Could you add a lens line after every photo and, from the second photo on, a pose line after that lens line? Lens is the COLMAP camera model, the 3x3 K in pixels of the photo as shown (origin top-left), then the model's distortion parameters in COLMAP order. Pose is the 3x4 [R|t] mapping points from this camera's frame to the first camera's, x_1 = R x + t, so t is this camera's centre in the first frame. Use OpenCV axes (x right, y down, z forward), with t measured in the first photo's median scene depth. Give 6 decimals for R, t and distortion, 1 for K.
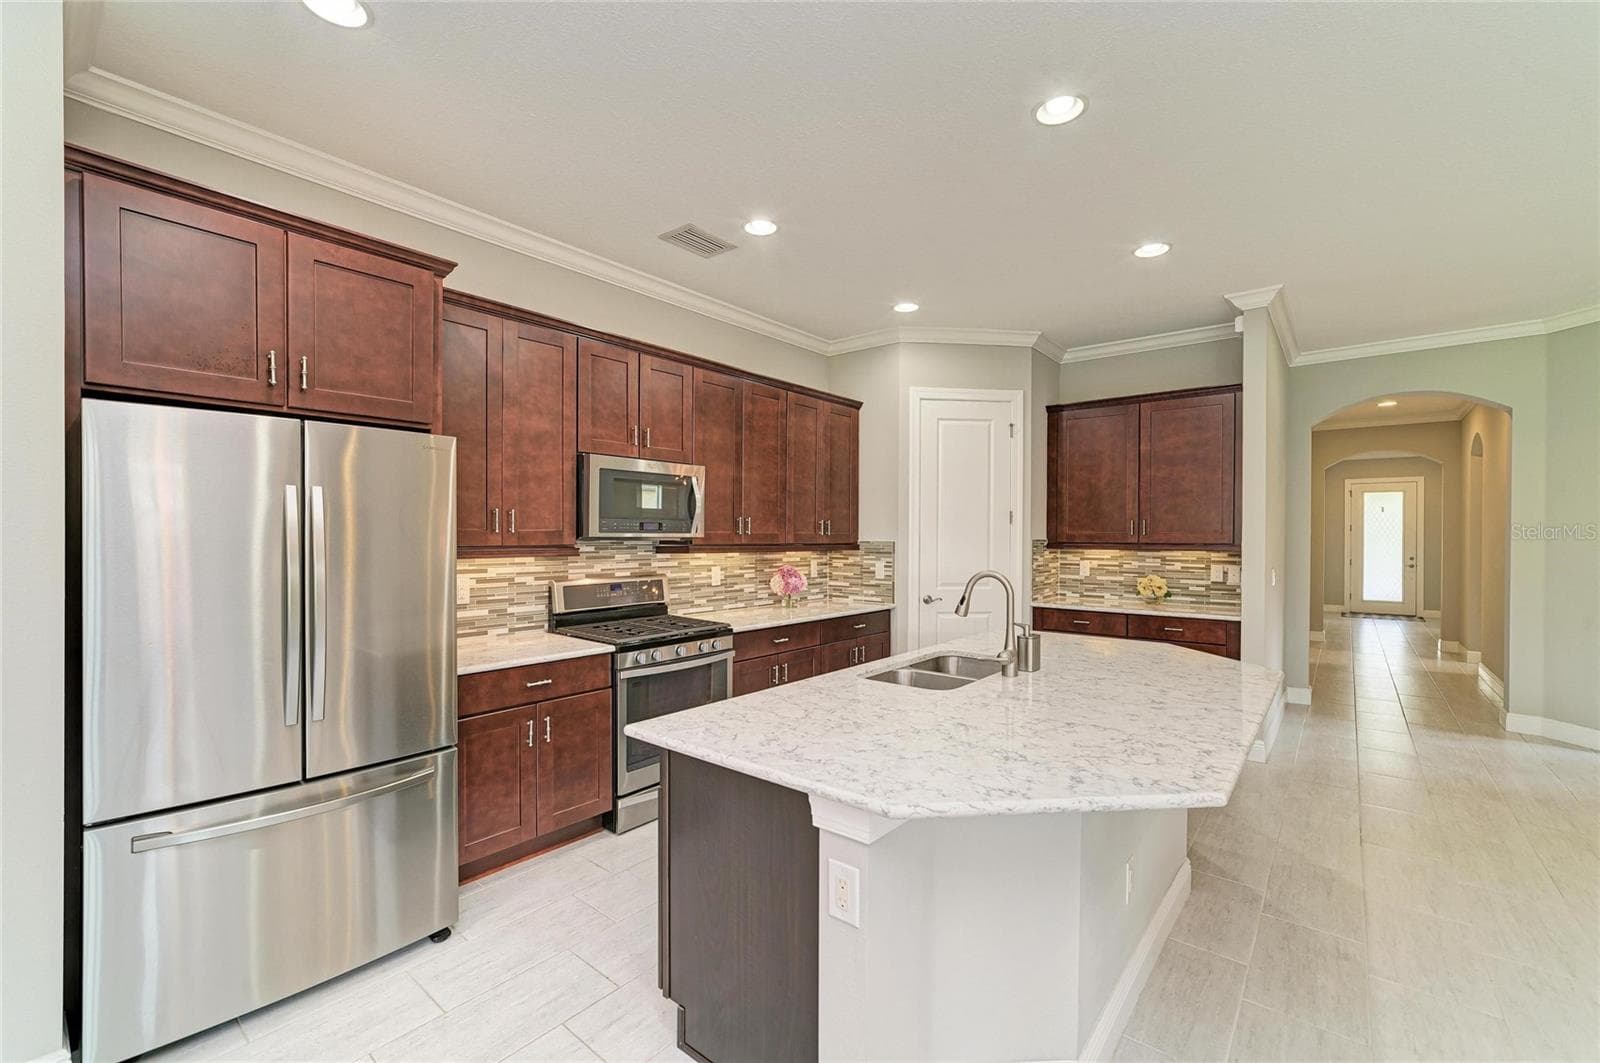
lens RADIAL K [[661.1, 0, 798.3], [0, 661.1, 538.0], [0, 0, 1]] dist [-0.015772, 0.000613]
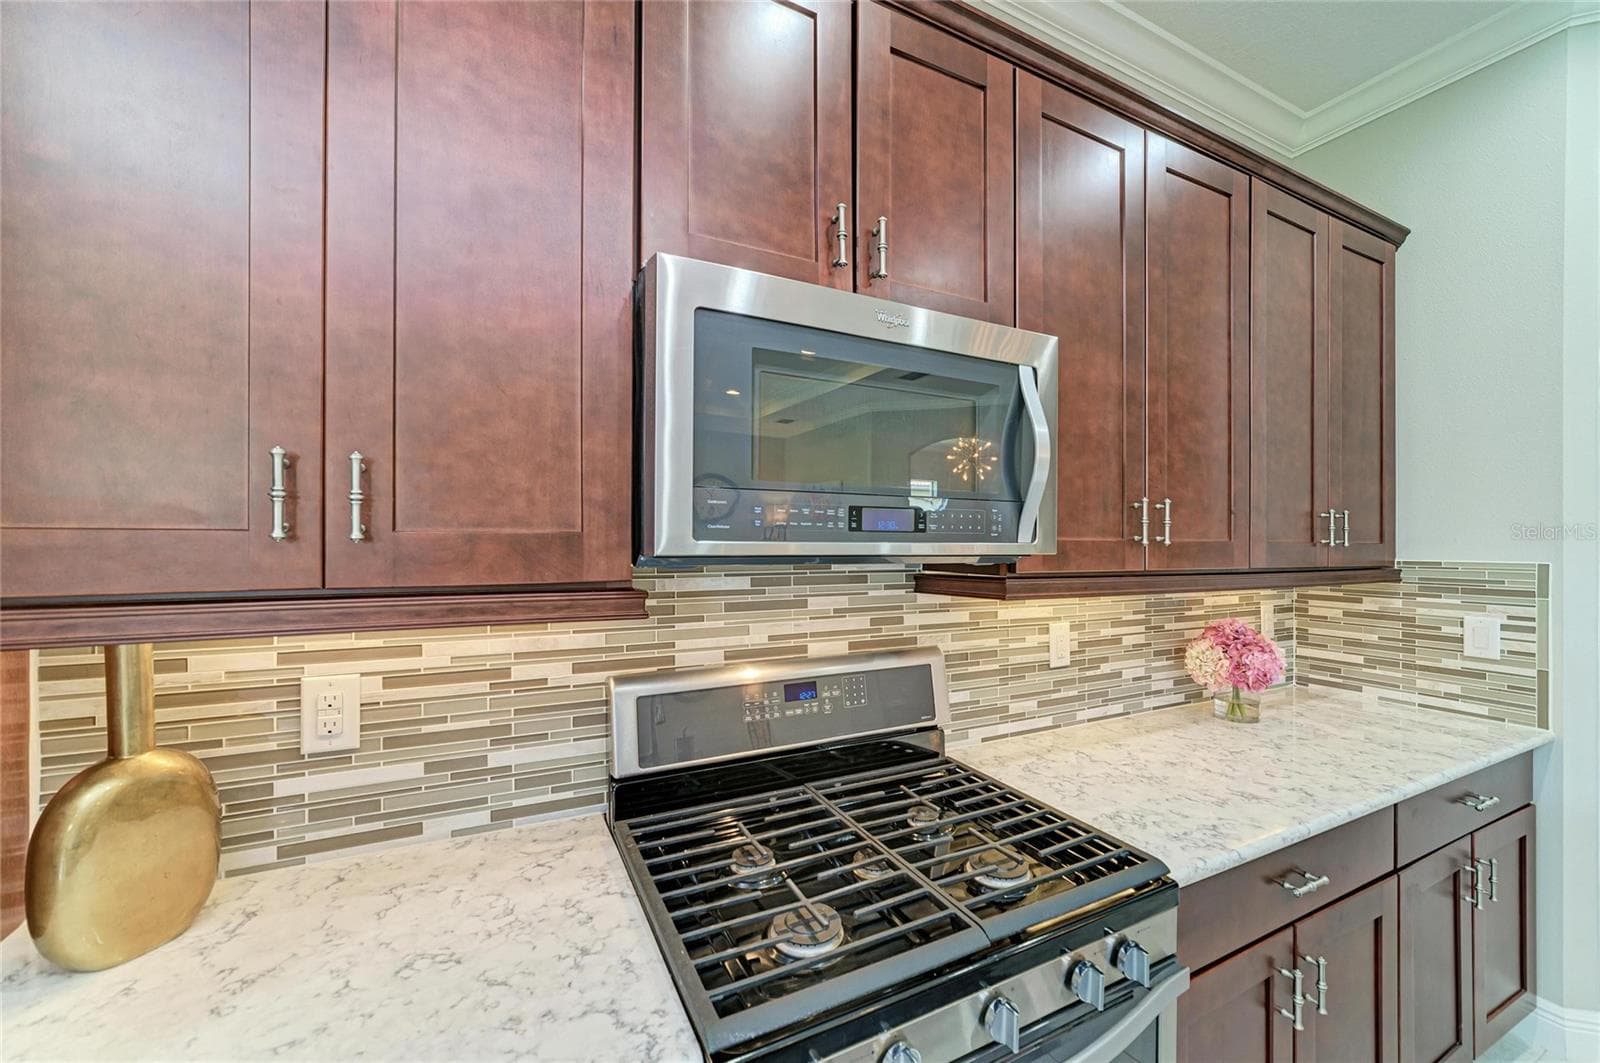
lens RADIAL K [[617.2, 0, 812.2], [0, 617.2, 538.5], [0, 0, 1]] dist [-0.008514, 0.000301]
pose [[0.917934, -0.003386, -0.396718, -0.116948], [-0.002509, 0.999894, -0.014338, -0.003792], [0.396725, 0.014157, 0.917828, 0.594923]]
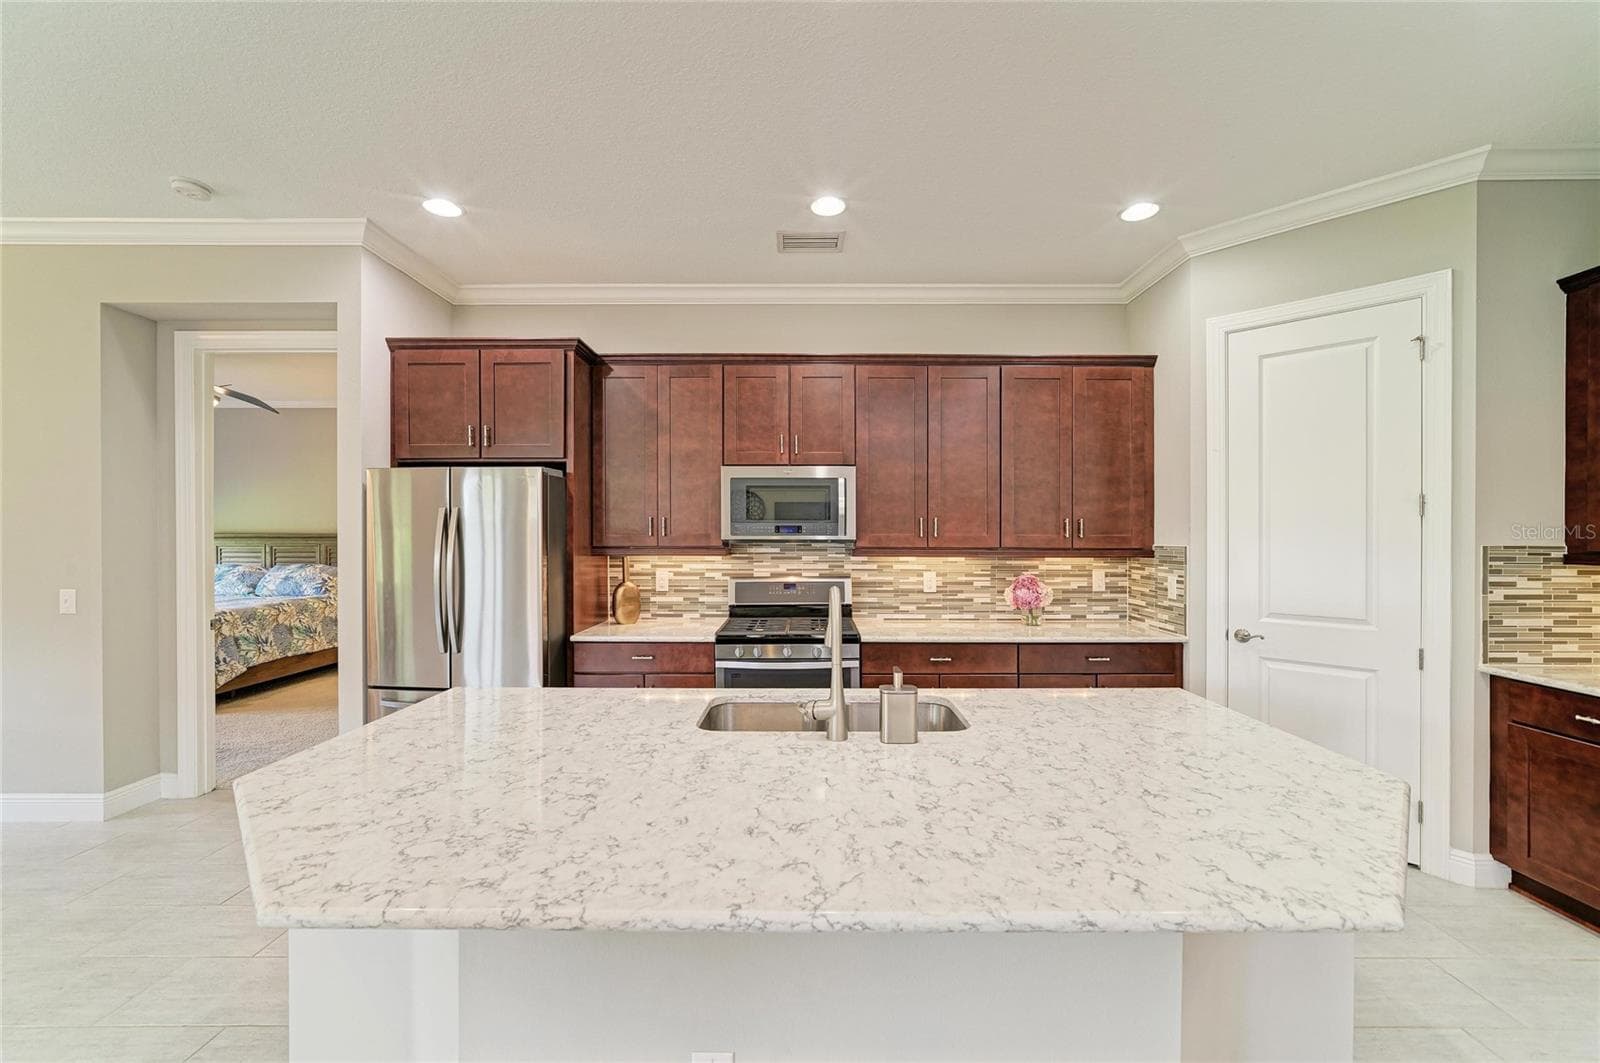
lens RADIAL K [[639.9, 0, 817.3], [0, 639.9, 537.1], [0, 0, 1]] dist [-0.008234, 0.000677]
pose [[0.642457, -0.002190, -0.766318, 0.475171], [-0.003021, 0.999981, -0.005390, 0.000083], [0.766316, 0.005777, 0.642438, 0.314755]]
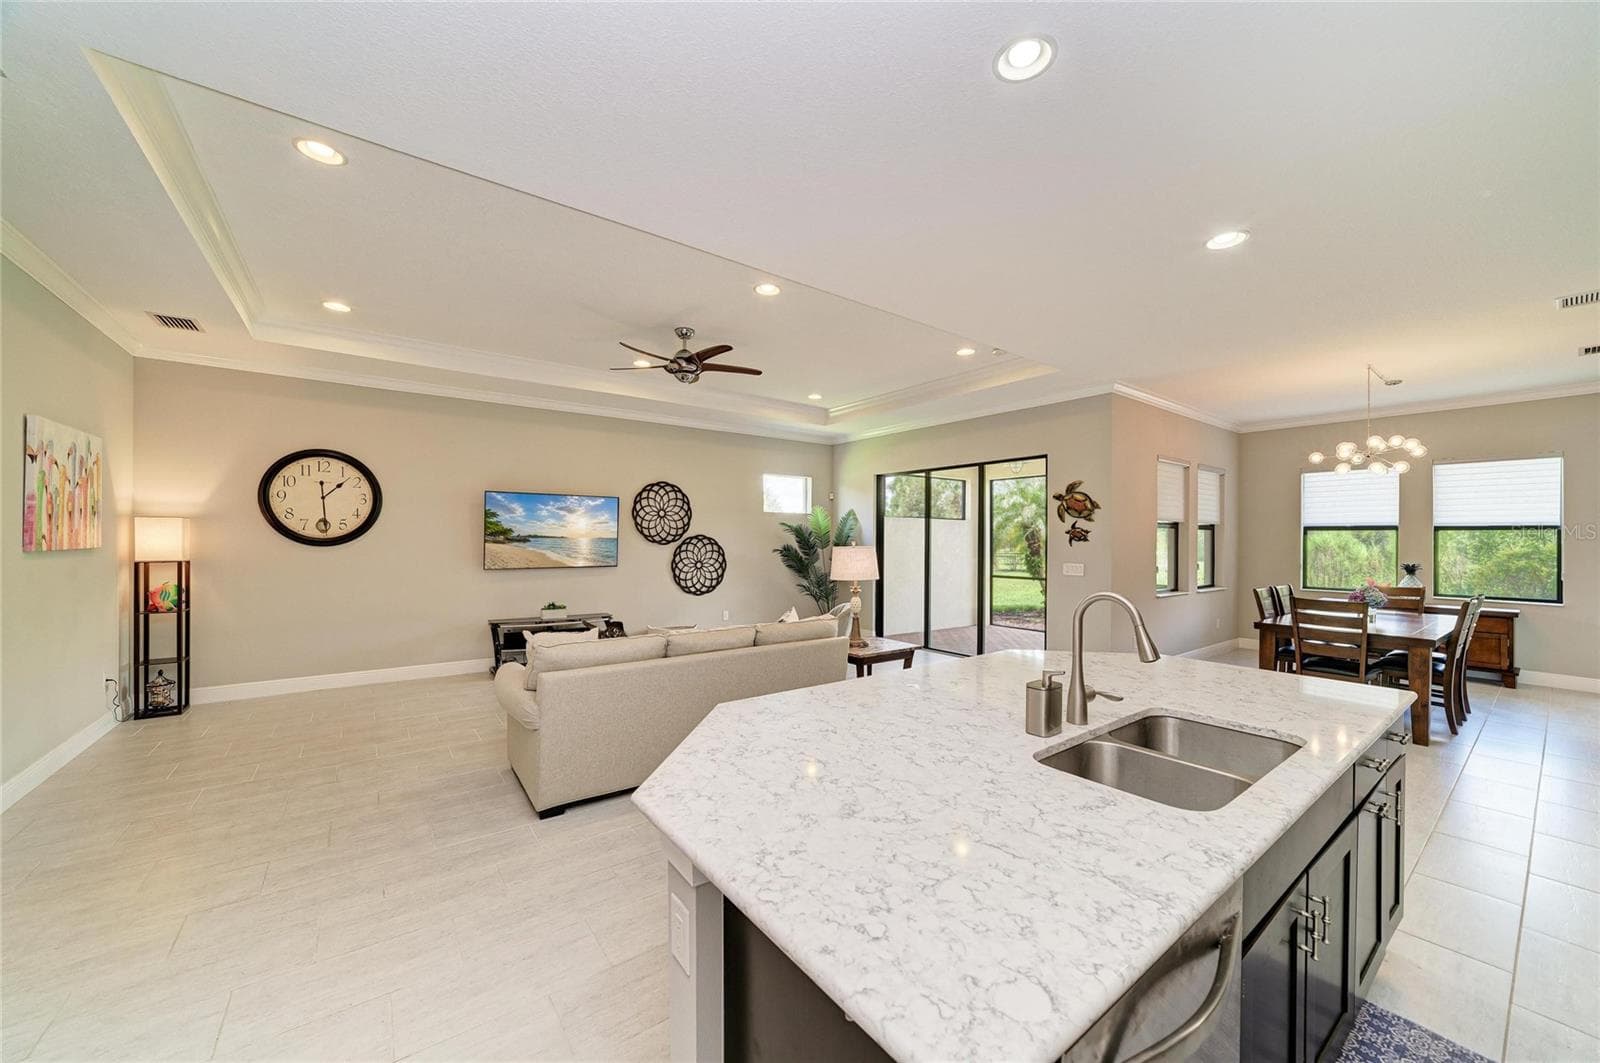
lens RADIAL K [[583.7, 0, 804.8], [0, 583.7, 538.5], [0, 0, 1]] dist [-0.026618, 0.006213]
pose [[-0.974197, -0.010279, 0.225466, 0.279211], [-0.009202, 0.999941, 0.005824, -0.005729], [-0.225512, 0.003599, -0.974234, 0.994979]]
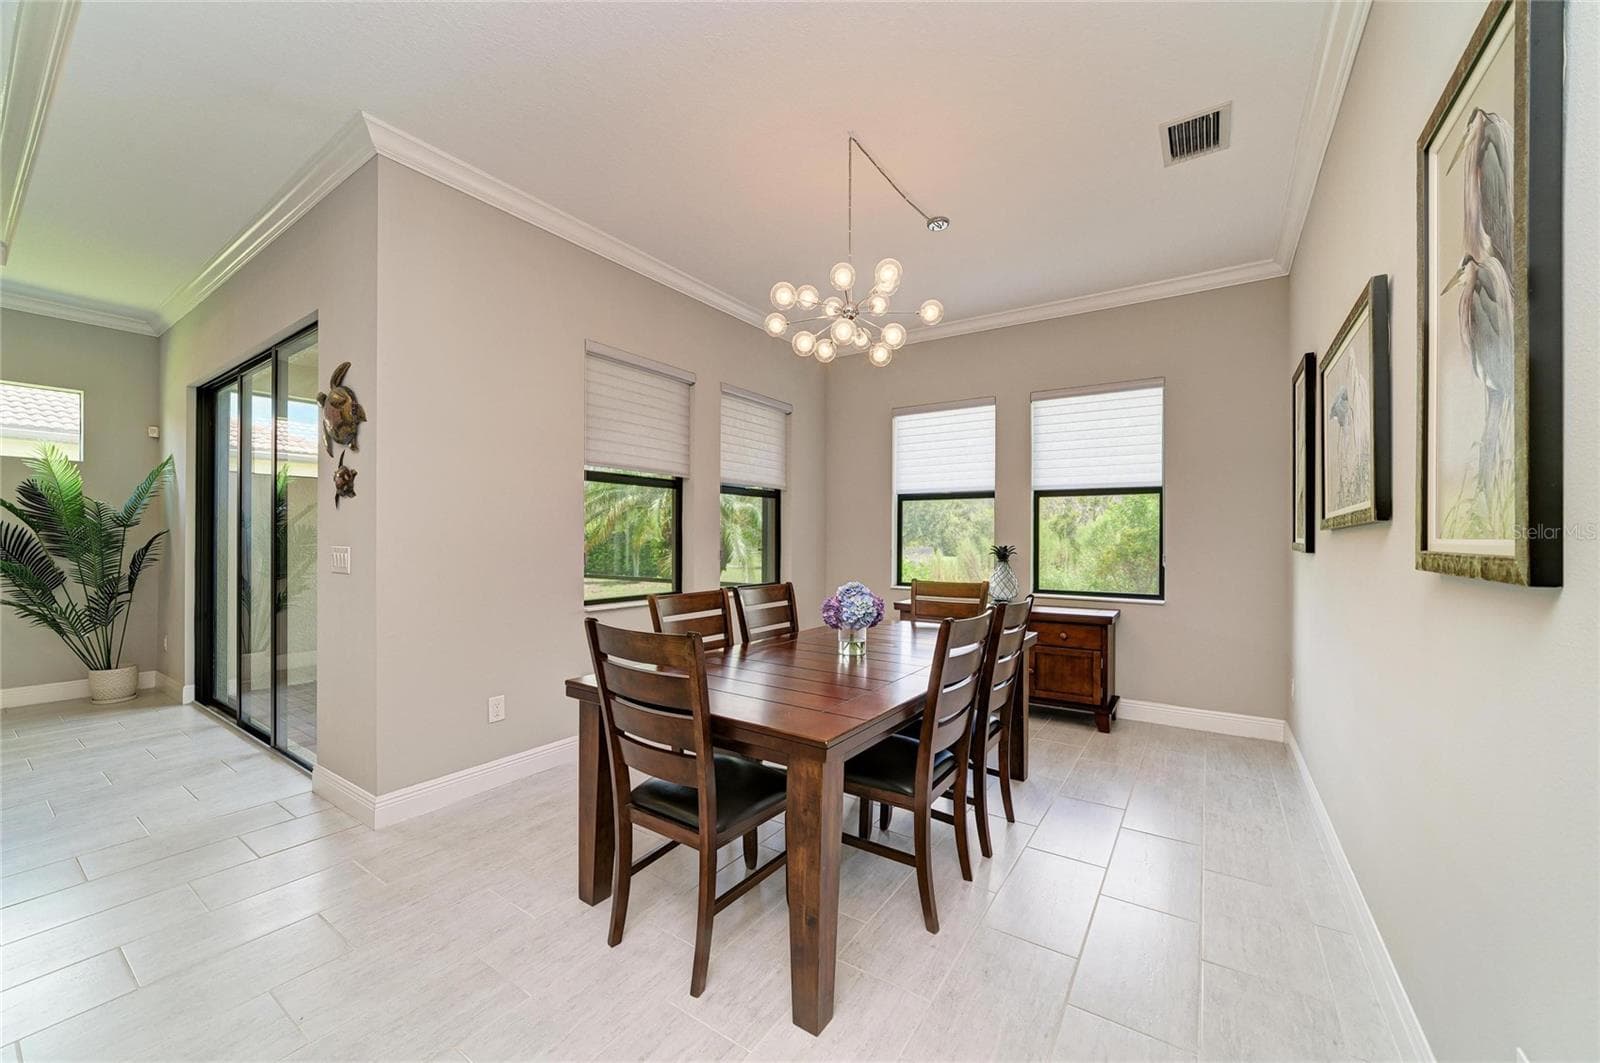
lens RADIAL K [[616.1, 0, 803.1], [0, 616.1, 537.4], [0, 0, 1]] dist [-0.002457, 0.000156]
pose [[-0.994475, -0.009909, -0.104502, -0.482746], [-0.010492, 0.999932, 0.005023, 0.039012], [0.104445, 0.006092, -0.994512, 0.206935]]
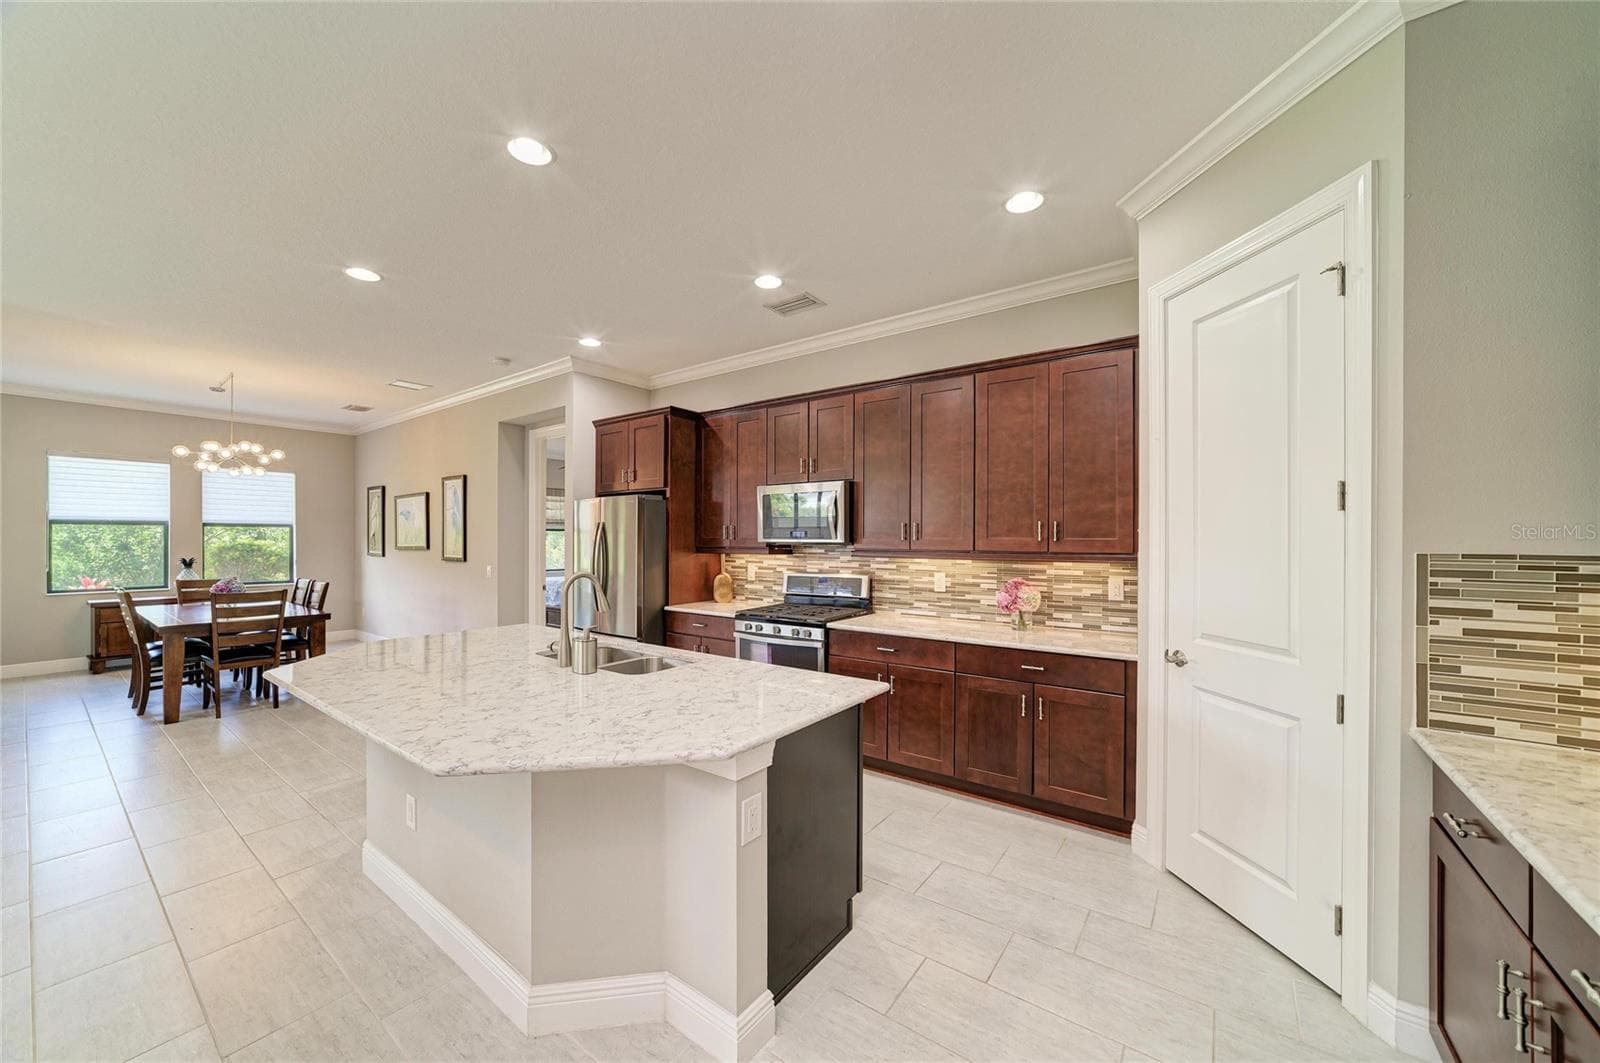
lens RADIAL K [[583.7, 0, 804.8], [0, 583.7, 538.5], [0, 0, 1]] dist [-0.026618, 0.006213]
pose [[0.067664, -0.005555, -0.997693, 0.757614], [-0.007319, 0.999955, -0.006064, -0.001176], [0.997681, 0.007712, 0.067620, 0.763184]]
